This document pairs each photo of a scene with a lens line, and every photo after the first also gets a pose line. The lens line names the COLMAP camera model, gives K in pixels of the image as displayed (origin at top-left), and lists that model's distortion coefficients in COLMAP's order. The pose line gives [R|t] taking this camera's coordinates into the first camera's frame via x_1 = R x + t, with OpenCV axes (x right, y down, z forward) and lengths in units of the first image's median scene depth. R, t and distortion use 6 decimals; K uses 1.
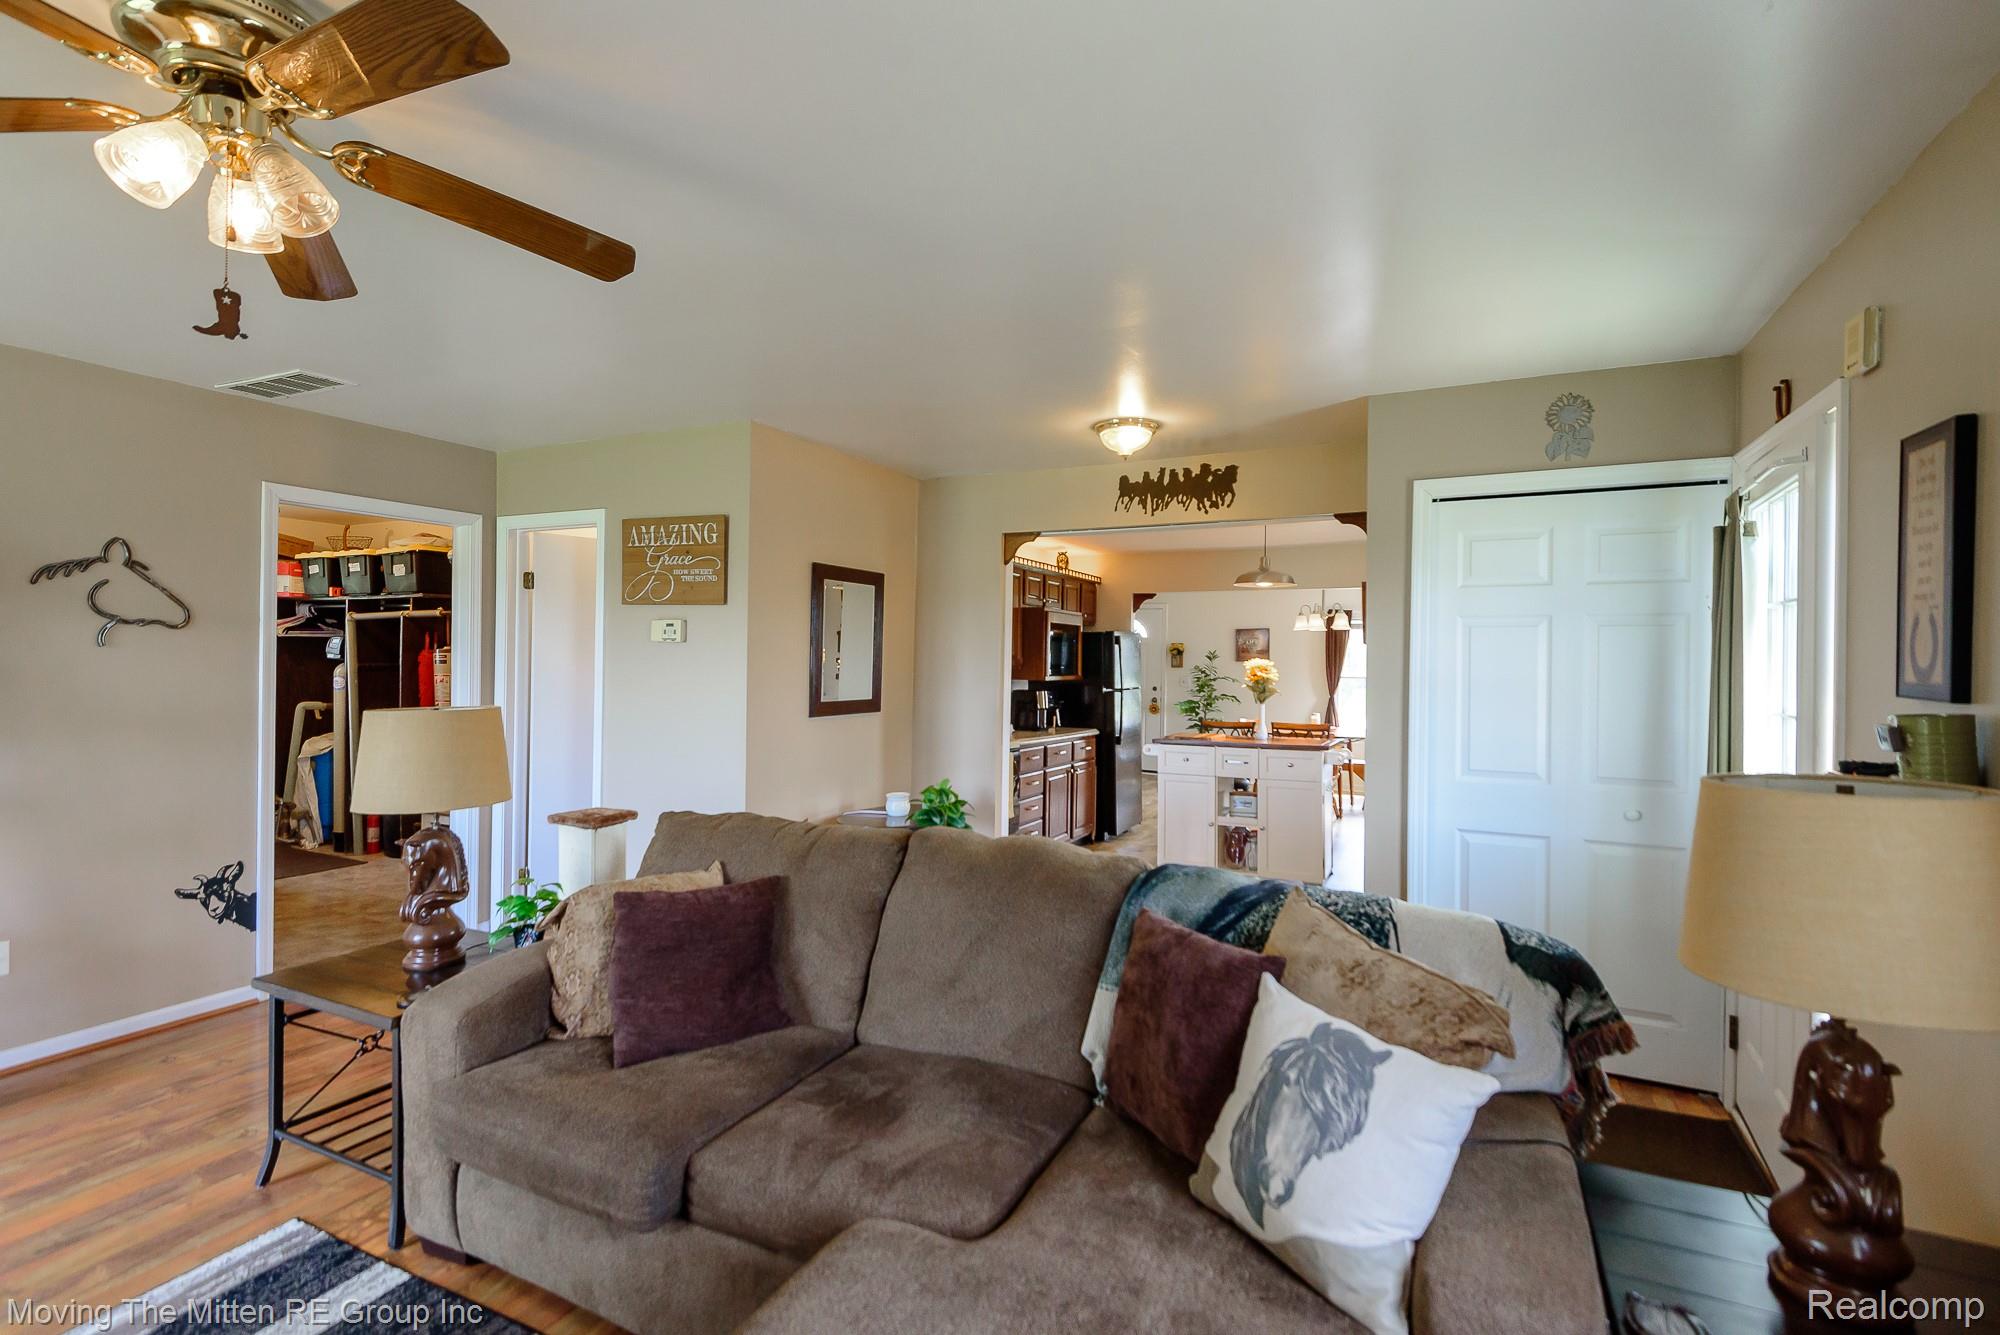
lens RADIAL K [[926.5, 0, 1000.0], [0, 926.5, 667.5], [0, 0, 1]] dist [0.001359, -0.000401]
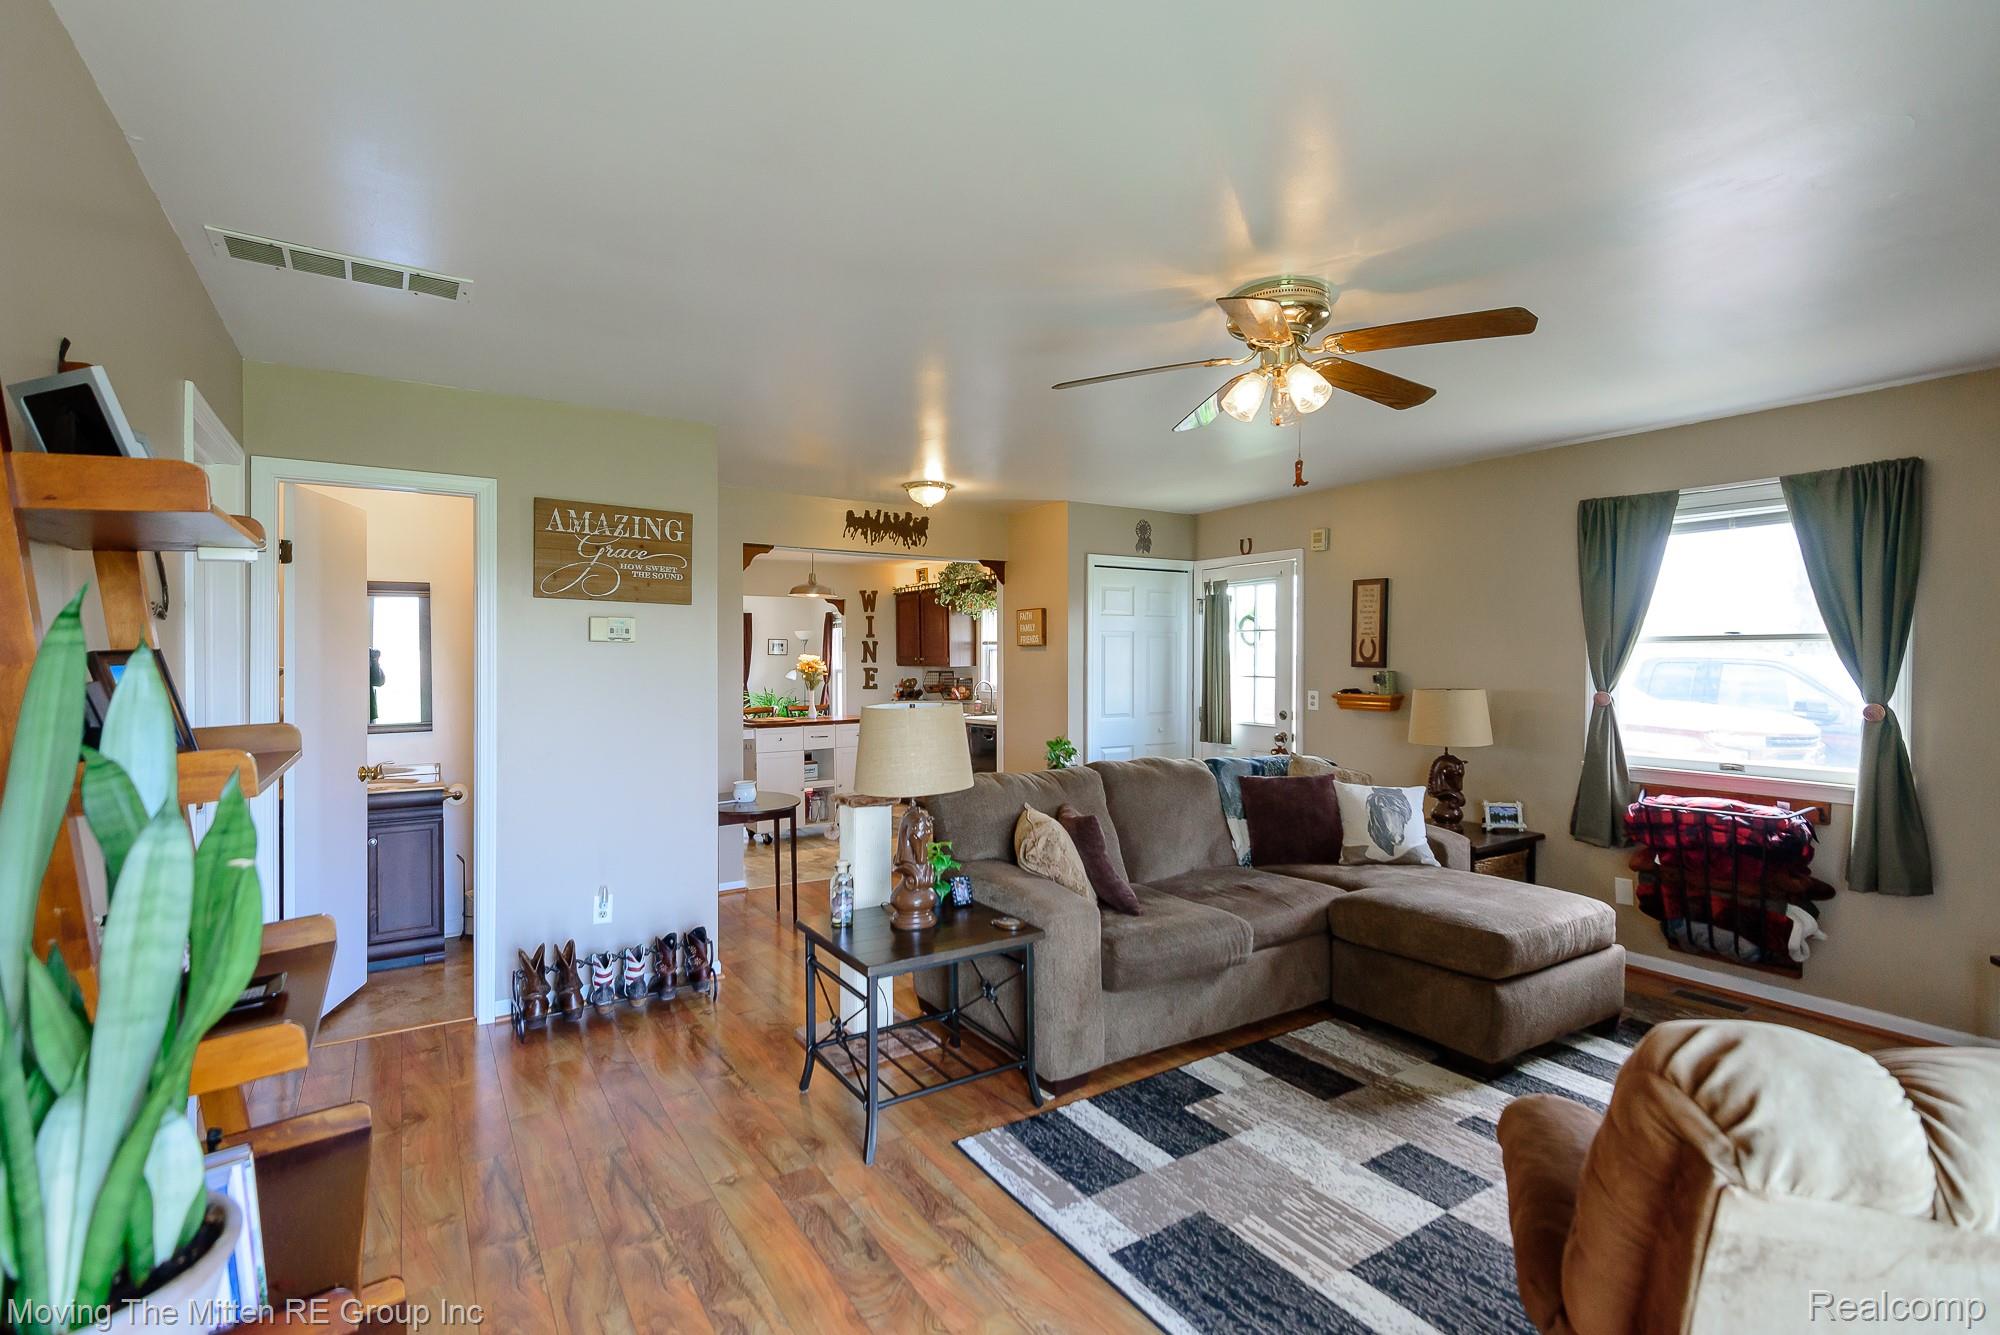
lens RADIAL K [[917.2, 0, 1000.0], [0, 917.2, 667.5], [0, 0, 1]] dist [0.002162, 0.000136]
pose [[0.518917, -0.019069, 0.854612, -1.504285], [0.010891, 0.999817, 0.015696, -0.017490], [-0.854755, 0.001163, 0.519030, 0.310430]]
